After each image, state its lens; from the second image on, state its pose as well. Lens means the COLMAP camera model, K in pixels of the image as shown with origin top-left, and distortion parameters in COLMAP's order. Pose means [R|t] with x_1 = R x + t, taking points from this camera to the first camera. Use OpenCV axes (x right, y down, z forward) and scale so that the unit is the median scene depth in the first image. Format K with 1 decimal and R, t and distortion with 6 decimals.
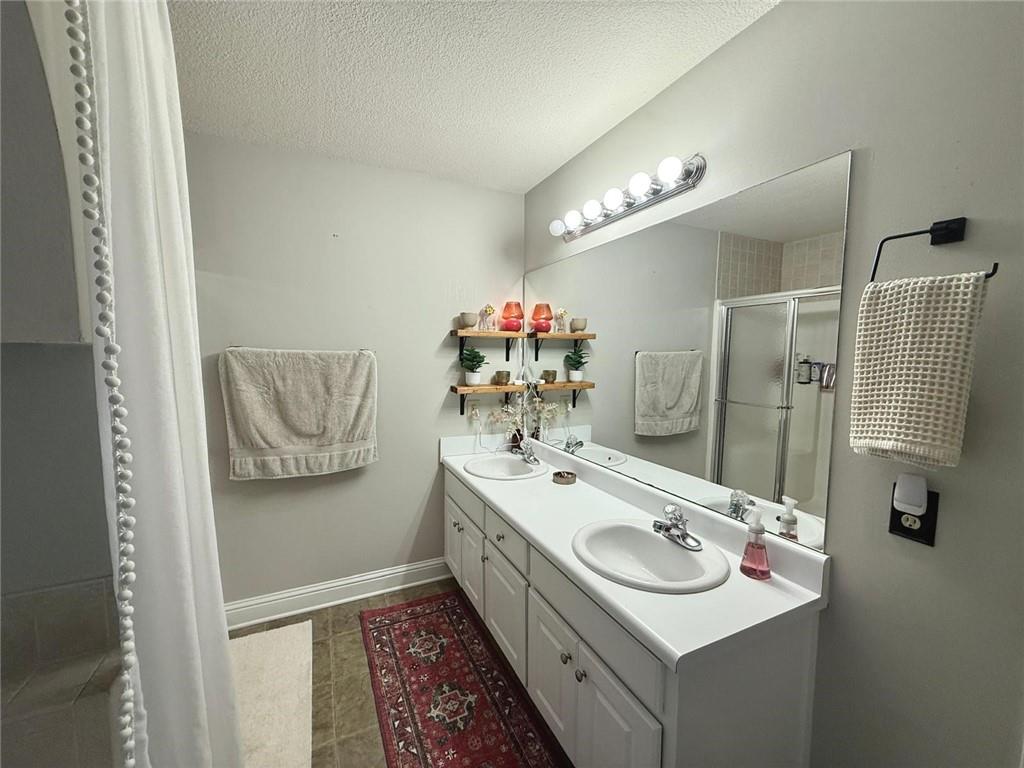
lens RADIAL K [[404.0, 0, 510.0], [0, 404.0, 385.7], [0, 0, 1]] dist [-0.003767, 0.000862]
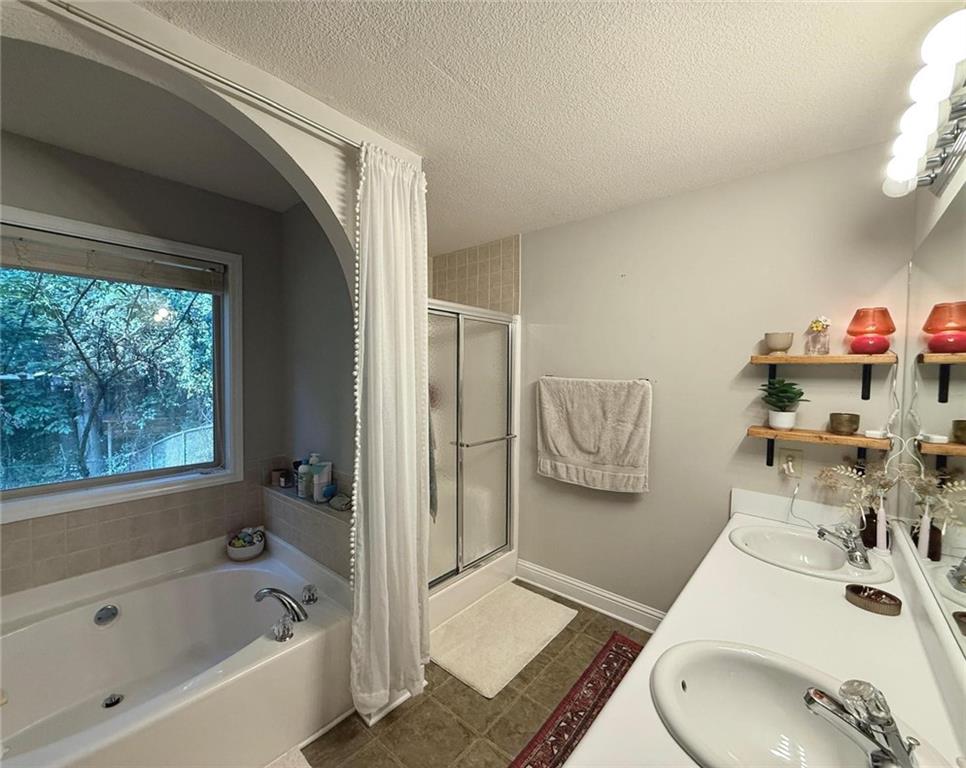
lens RADIAL K [[406.2, 0, 463.5], [0, 406.2, 392.7], [0, 0, 1]] dist [-0.020993, -0.000531]
pose [[0.382756, 0.038639, -0.923041, 0.423068], [-0.094414, 0.995530, 0.002524, -0.015738], [0.919013, 0.086182, 0.384693, 0.199827]]
